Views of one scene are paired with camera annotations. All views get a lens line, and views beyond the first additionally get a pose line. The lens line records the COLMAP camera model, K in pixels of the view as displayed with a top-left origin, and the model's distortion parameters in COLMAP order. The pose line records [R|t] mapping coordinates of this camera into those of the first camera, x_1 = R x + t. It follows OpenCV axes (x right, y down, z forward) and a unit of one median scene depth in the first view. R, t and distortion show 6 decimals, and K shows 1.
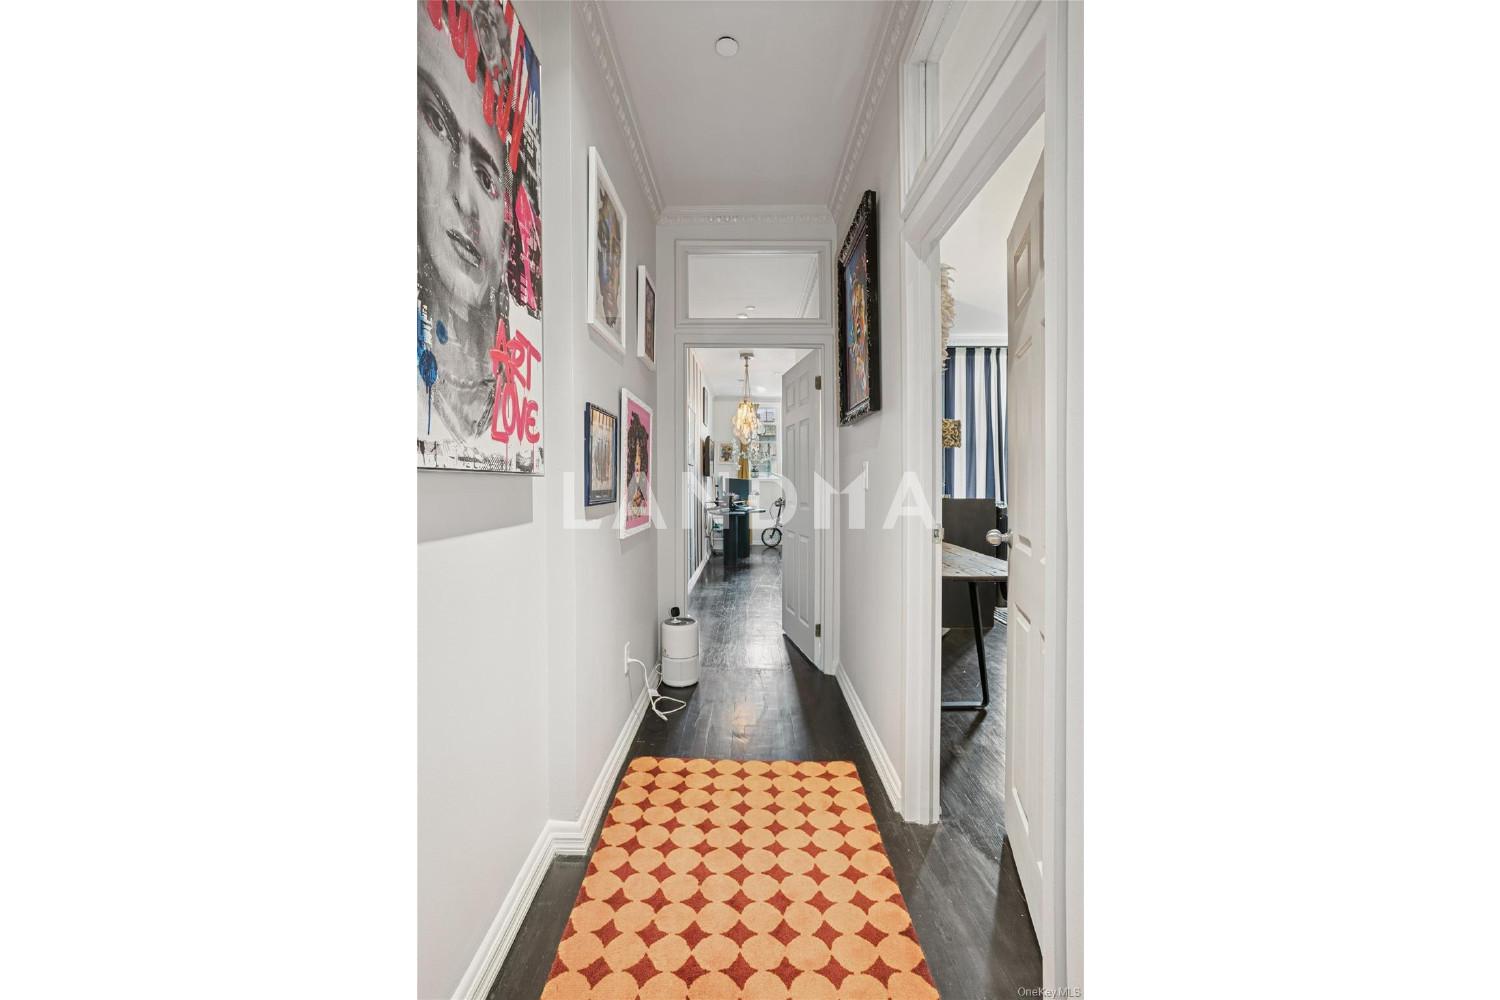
lens RADIAL K [[822.0, 0, 749.6], [0, 822.0, 485.7], [0, 0, 1]] dist [0.000294, 0.000011]
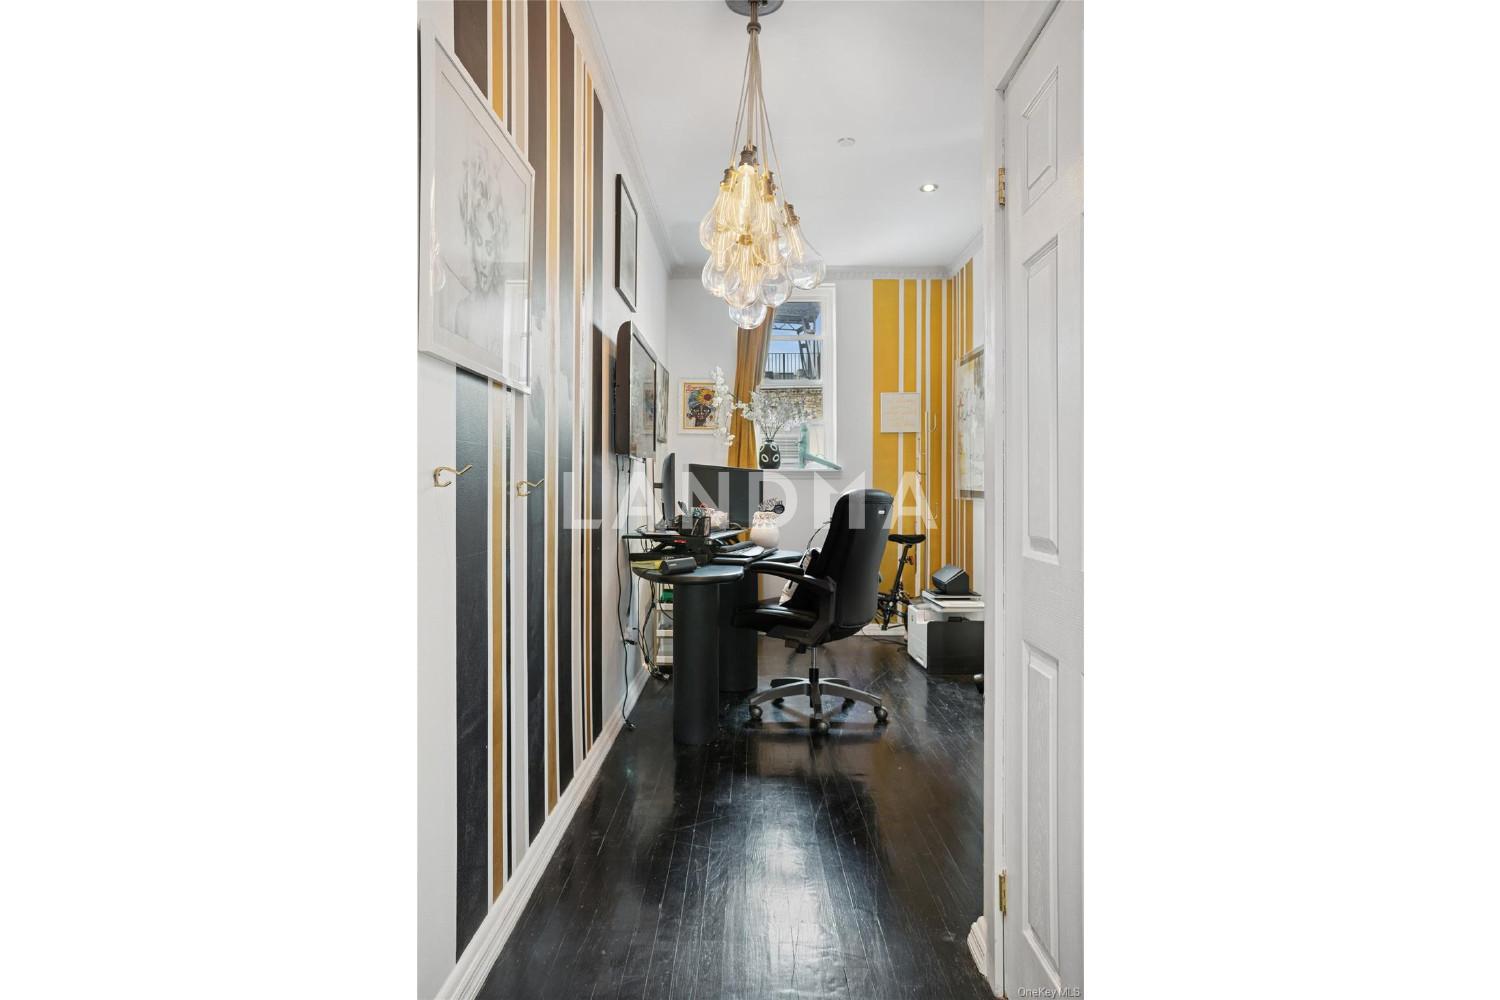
lens RADIAL K [[1209.5, 0, 750.0], [0, 1209.5, 500.0], [0, 0, 1]] dist [0.000034, -0.000030]
pose [[0.999991, -0.003691, -0.002297, -0.002512], [0.003699, 0.999987, 0.003585, 0.004384], [0.002283, -0.003593, 0.999991, 0.416230]]
